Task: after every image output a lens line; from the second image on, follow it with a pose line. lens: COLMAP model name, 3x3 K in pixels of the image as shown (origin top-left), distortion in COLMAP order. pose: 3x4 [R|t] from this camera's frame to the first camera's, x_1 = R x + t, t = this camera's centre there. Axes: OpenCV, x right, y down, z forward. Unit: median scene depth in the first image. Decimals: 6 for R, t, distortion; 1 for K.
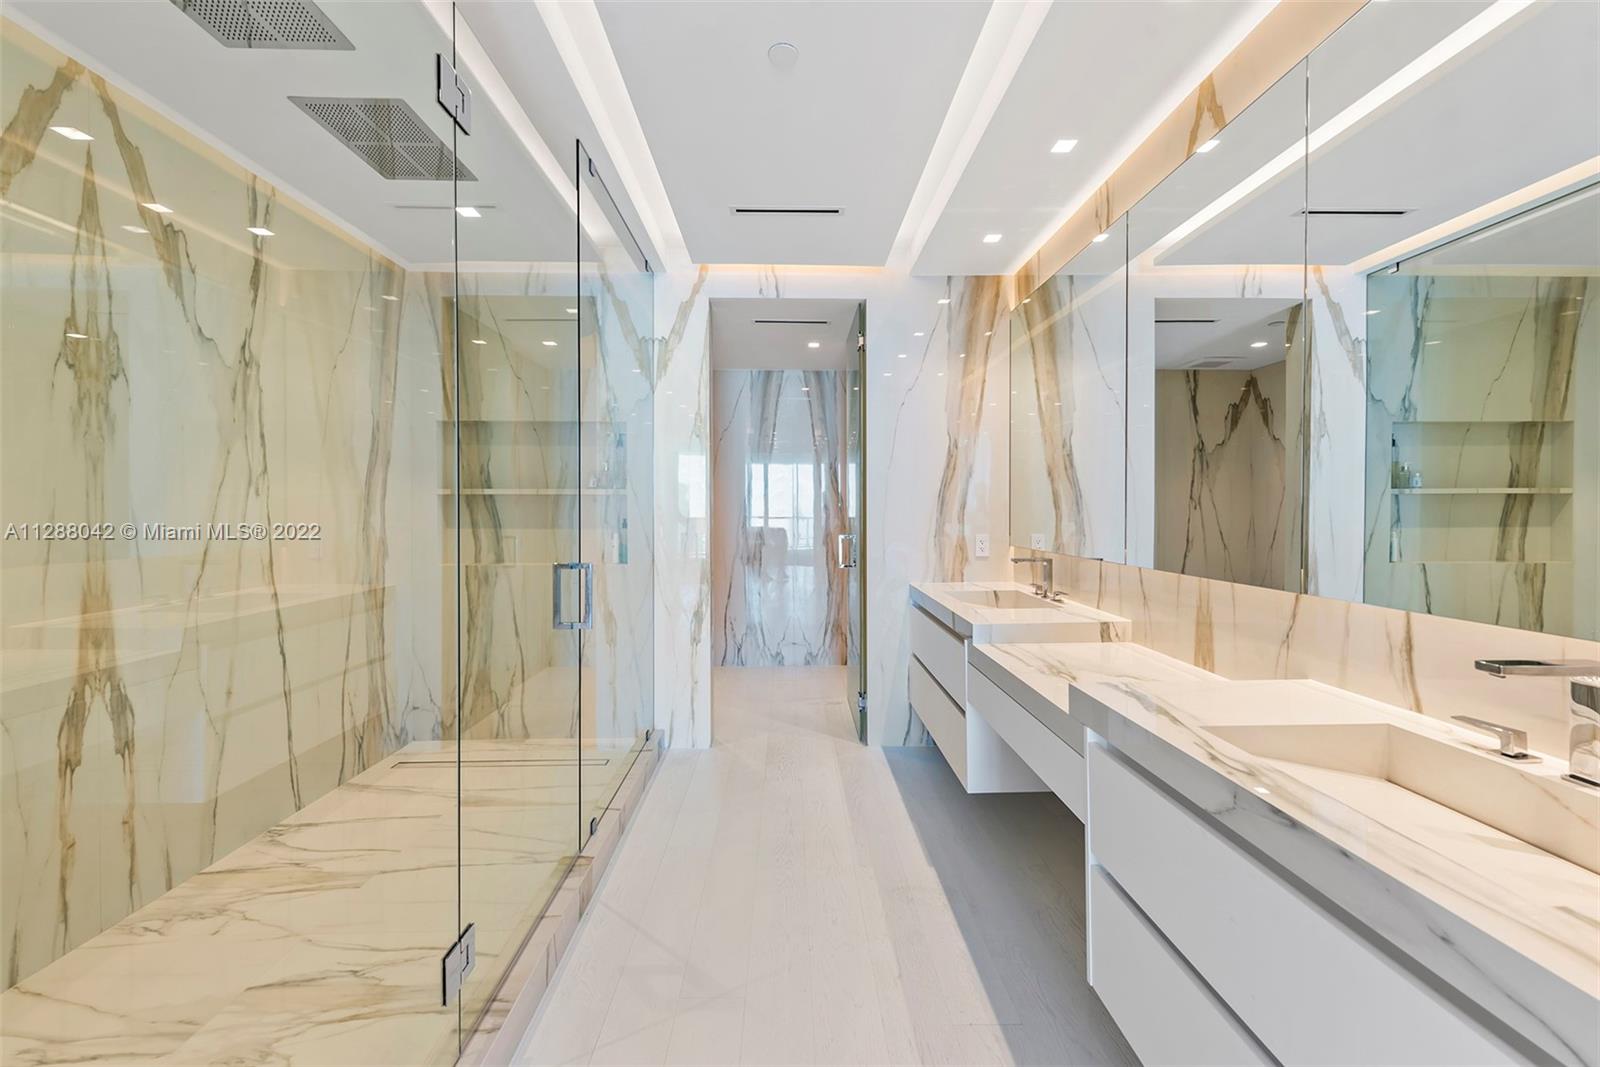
lens RADIAL K [[629.8, 0, 803.6], [0, 629.8, 514.1], [0, 0, 1]] dist [0.002697, -0.000008]
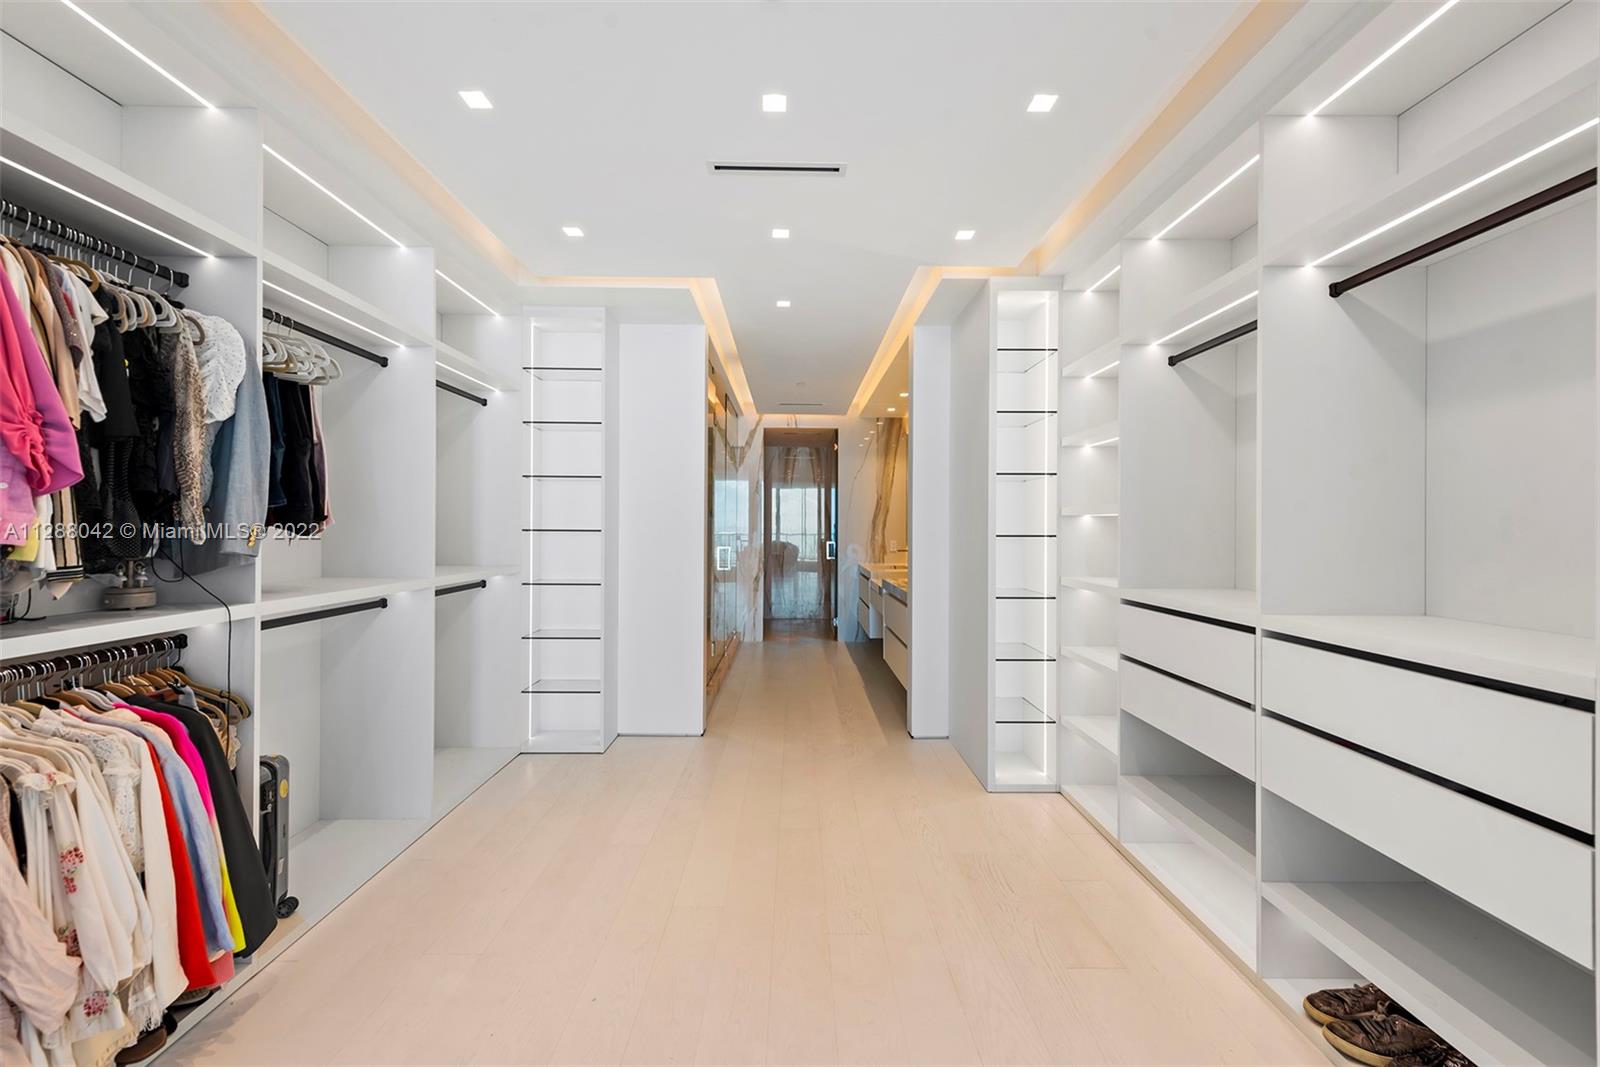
lens RADIAL K [[629.8, 0, 803.6], [0, 629.8, 514.1], [0, 0, 1]] dist [0.002697, -0.000008]
pose [[0.999903, 0.005842, -0.012633, 0.011766], [-0.006179, 0.999622, -0.026779, 0.002431], [0.012472, 0.026854, 0.999562, -1.071465]]
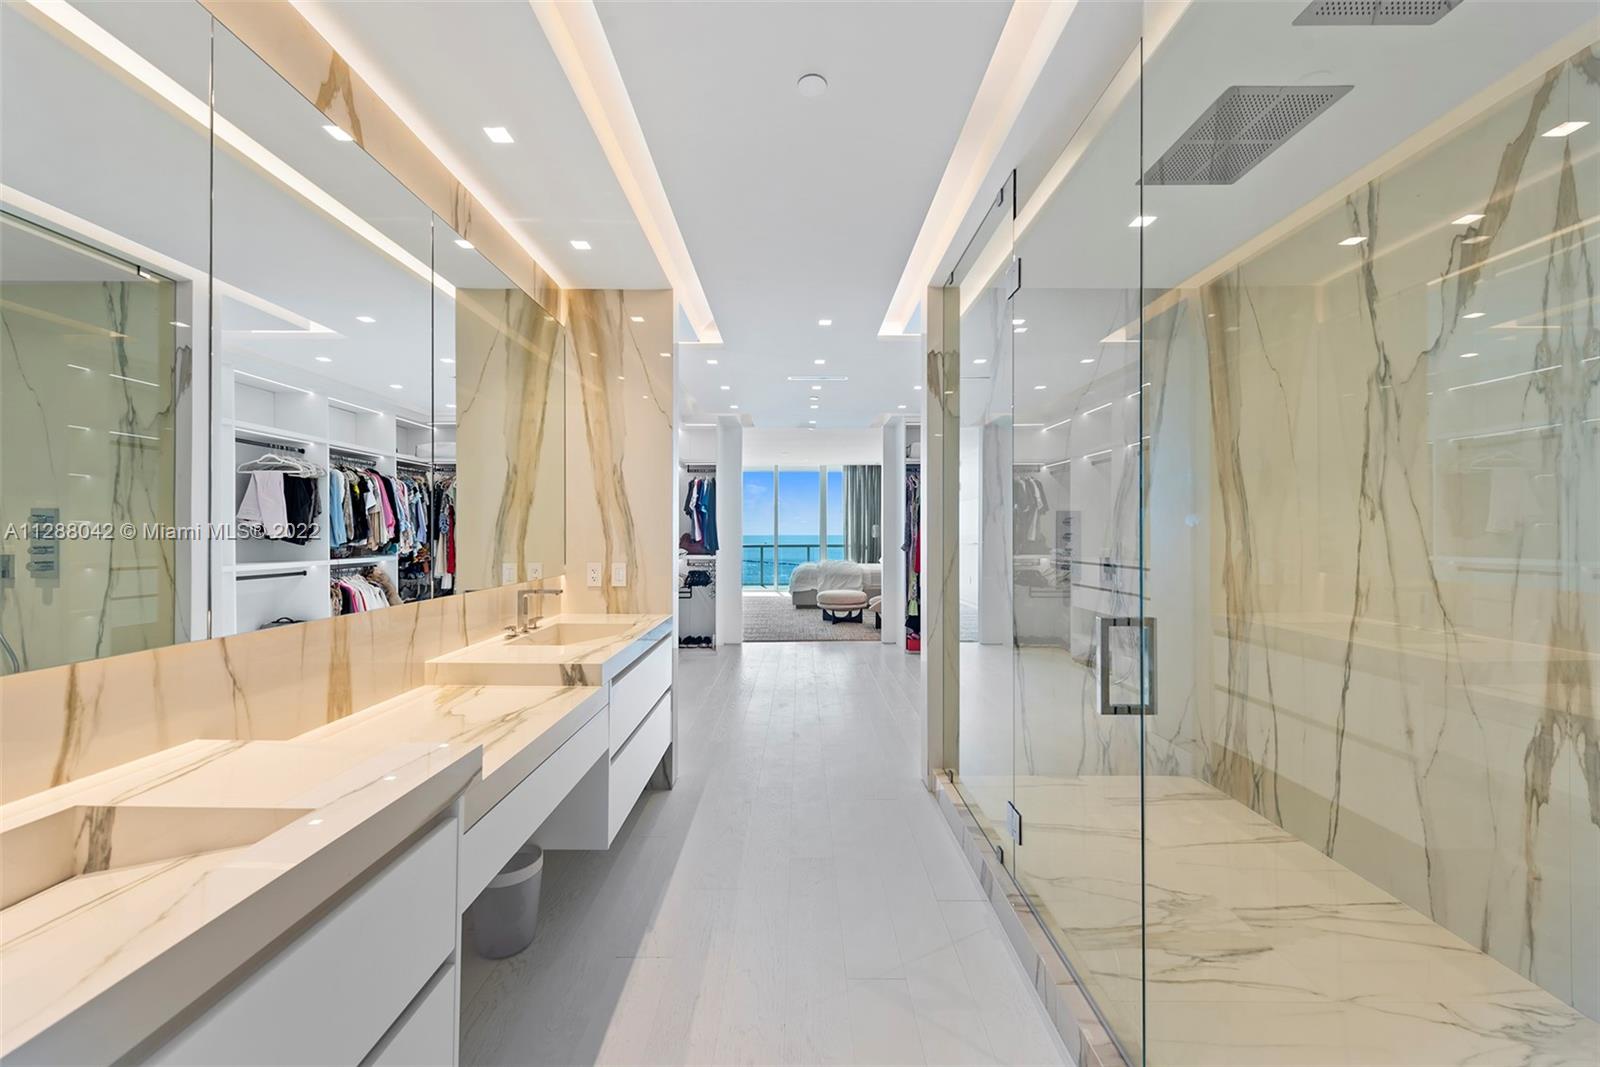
lens RADIAL K [[629.8, 0, 803.6], [0, 629.8, 514.1], [0, 0, 1]] dist [0.002697, -0.000008]
pose [[-0.999982, 0.001577, 0.005779, -0.026208], [0.001441, 0.999722, -0.023538, -0.024157], [-0.005815, -0.023529, -0.999706, 2.296442]]
